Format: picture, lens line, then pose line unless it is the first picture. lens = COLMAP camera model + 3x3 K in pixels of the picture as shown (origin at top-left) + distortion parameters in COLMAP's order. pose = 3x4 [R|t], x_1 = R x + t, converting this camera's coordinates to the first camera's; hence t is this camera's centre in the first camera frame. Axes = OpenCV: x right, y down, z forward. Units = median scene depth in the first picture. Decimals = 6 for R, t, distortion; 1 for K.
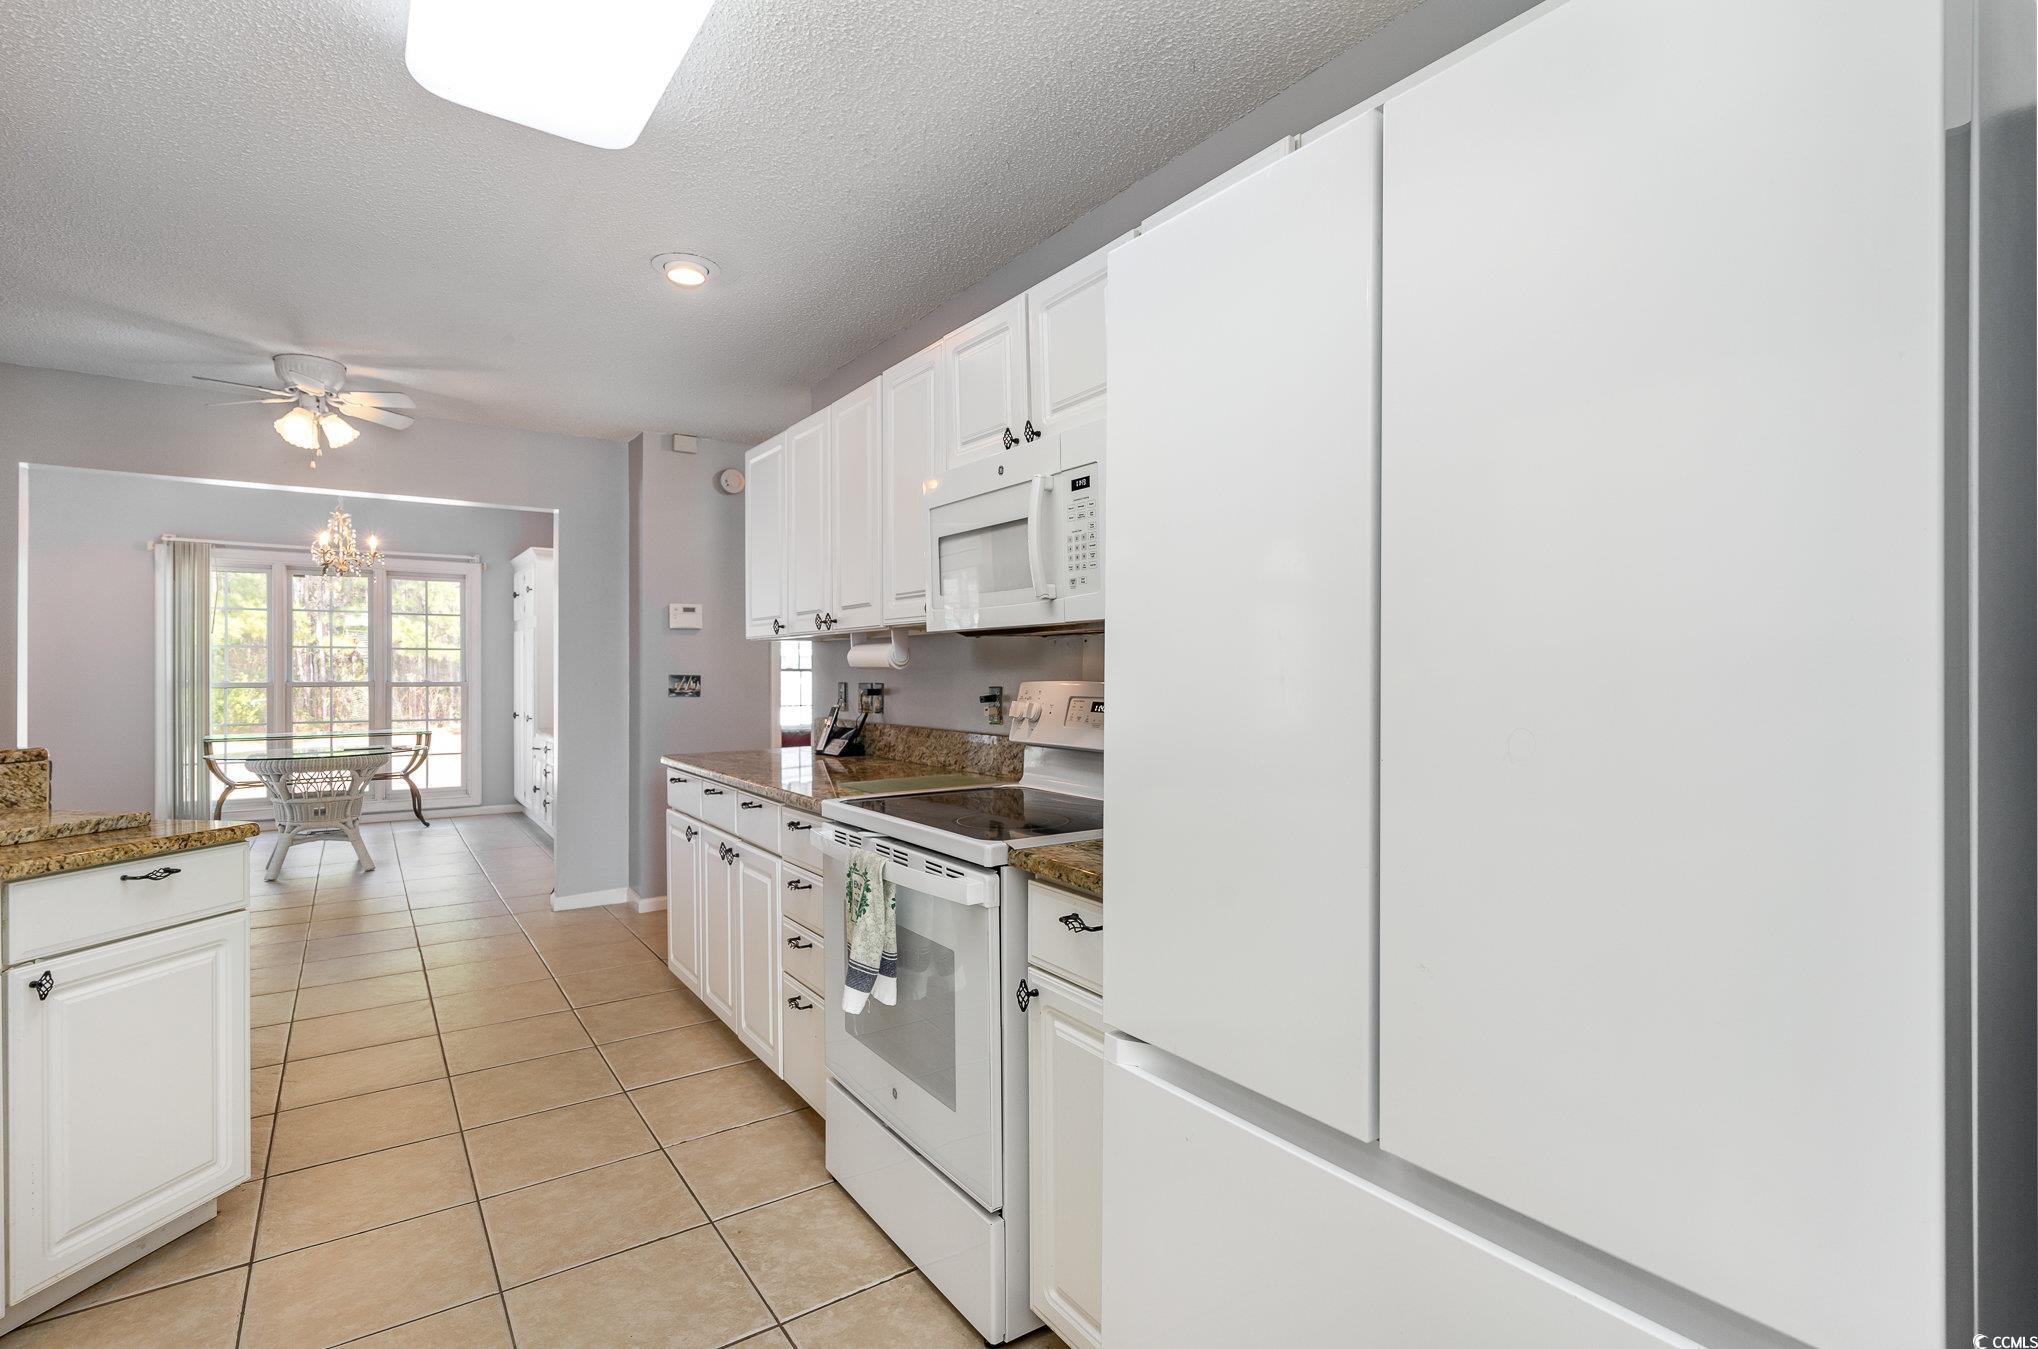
lens RADIAL K [[966.0, 0, 1020.8], [0, 966.0, 677.7], [0, 0, 1]] dist [0.001988, 0.000403]
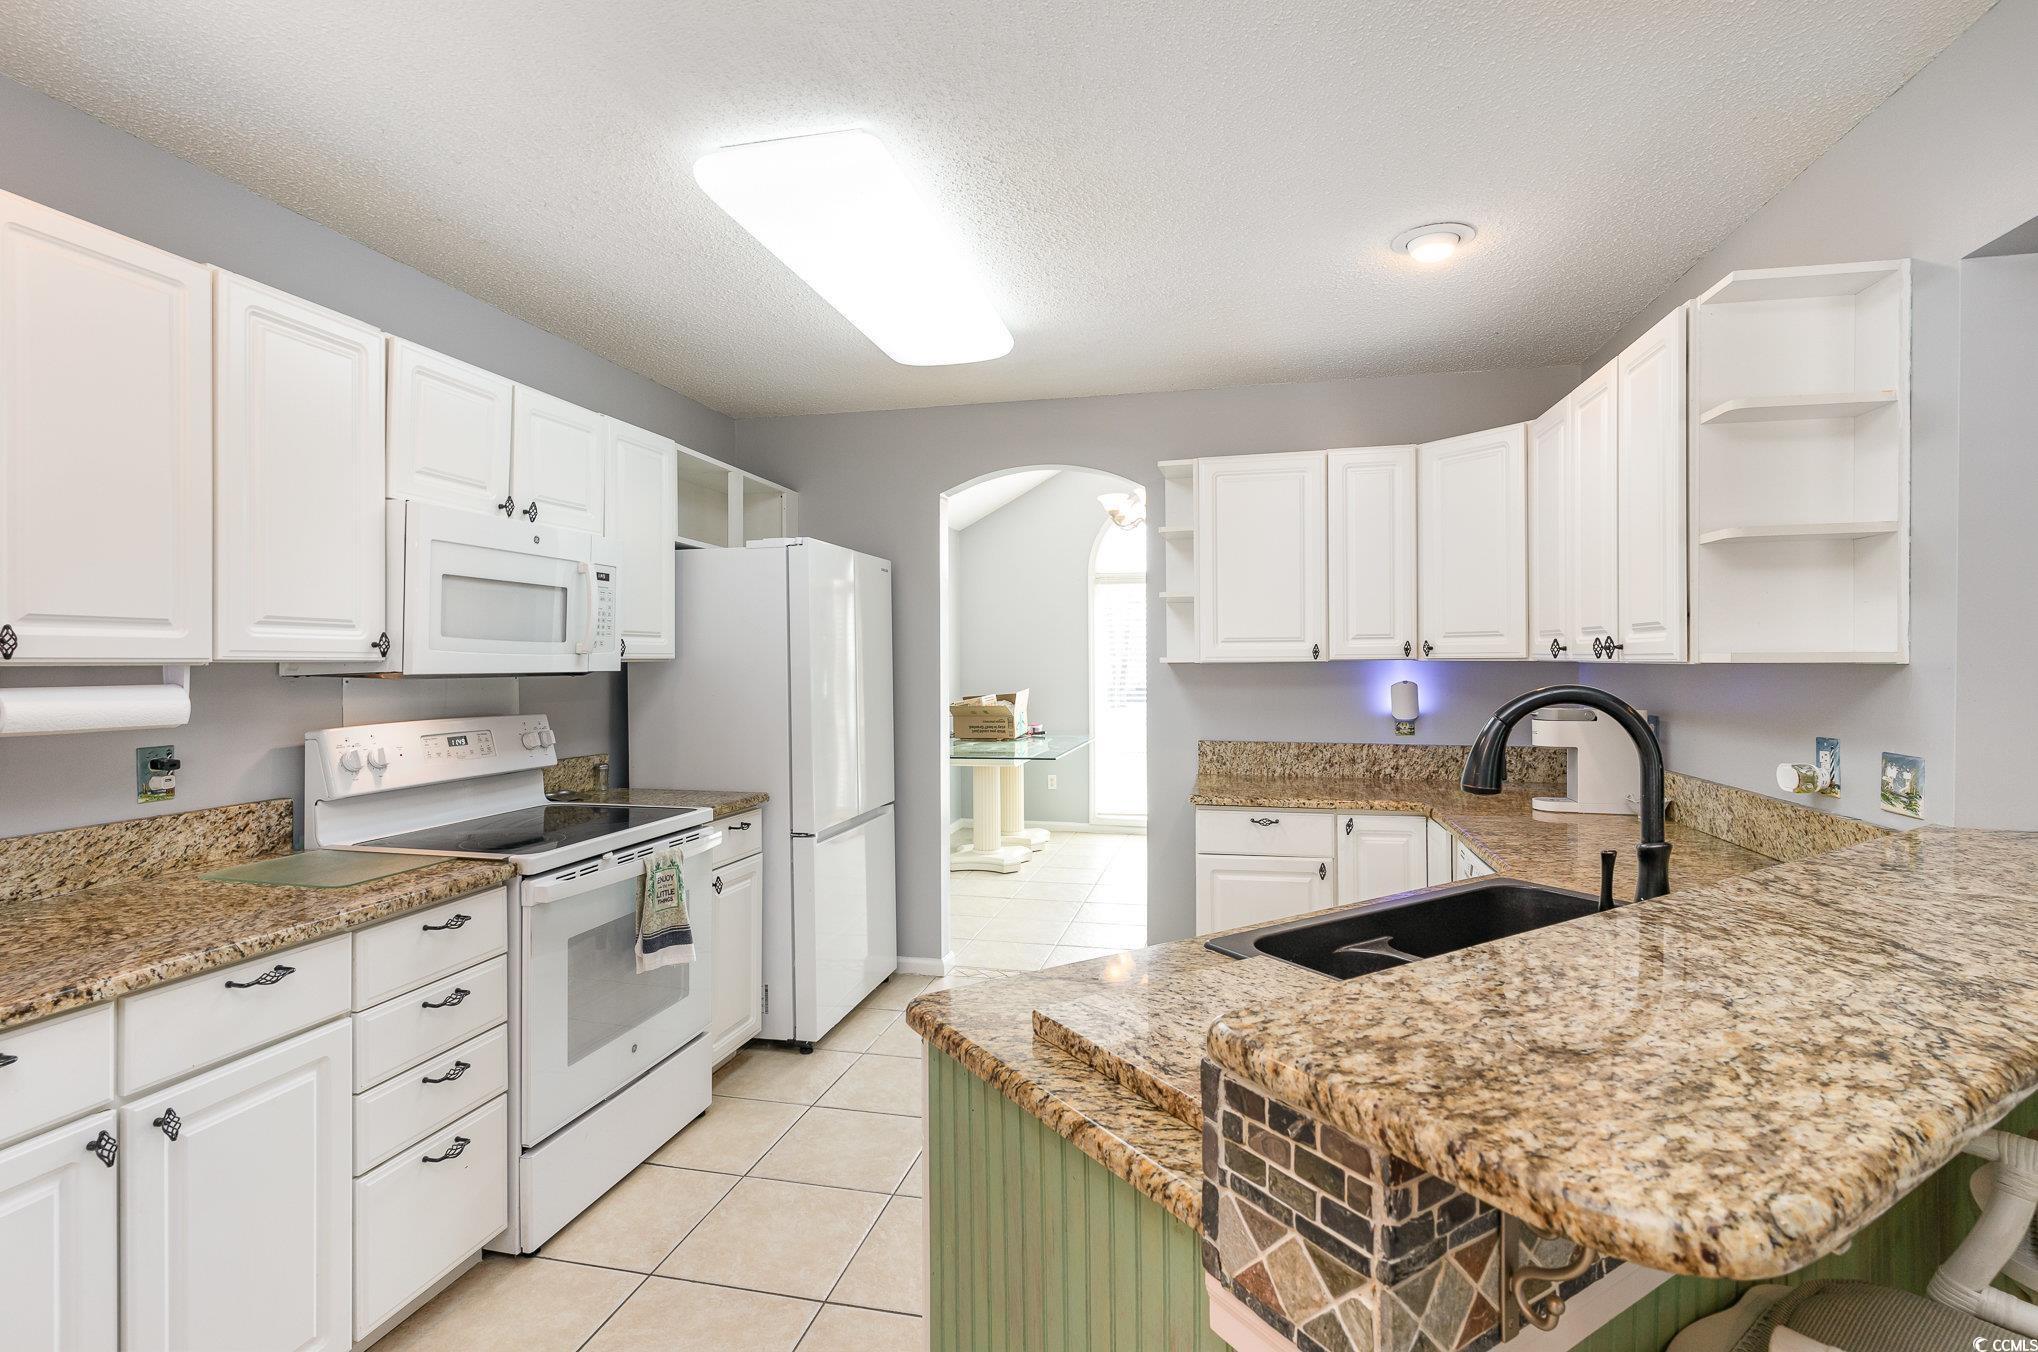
lens RADIAL K [[973.0, 0, 1016.1], [0, 973.0, 665.5], [0, 0, 1]] dist [0.001802, -0.000019]
pose [[-0.672955, 0.003855, 0.739673, -1.452054], [0.011794, 0.999915, 0.005518, -0.068620], [-0.739589, 0.012437, -0.672944, 1.540489]]
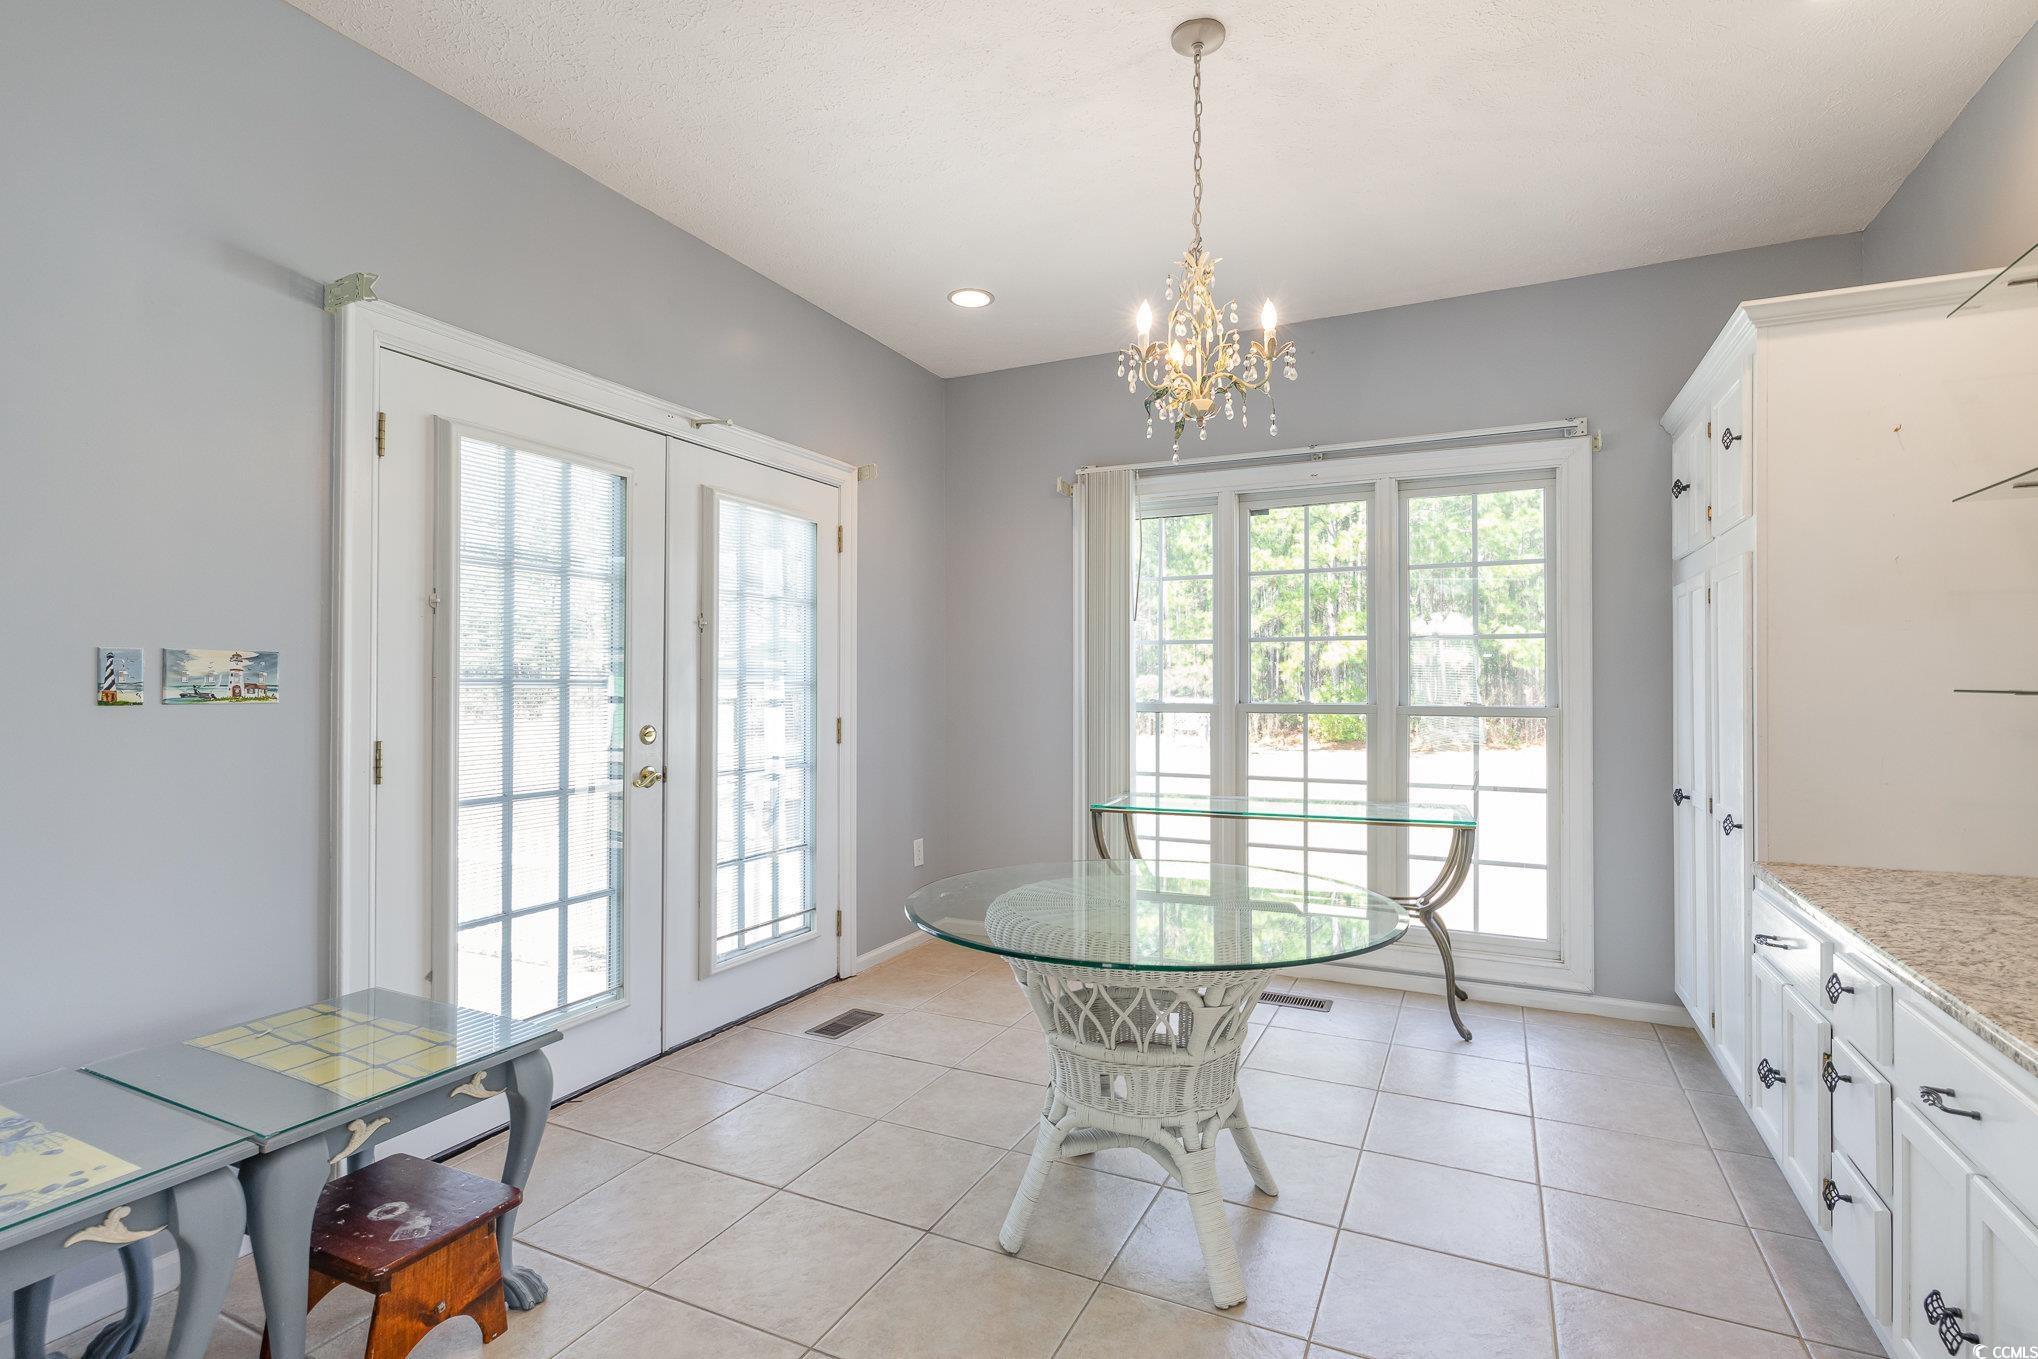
lens RADIAL K [[973.0, 0, 1033.0], [0, 973.0, 685.7], [0, 0, 1]] dist [0.001802, -0.000019]
pose [[0.509376, -0.007888, -0.860508, -0.256896], [-0.006869, 0.999889, -0.013232, 0.000804], [0.860516, 0.012651, 0.509265, 0.465734]]
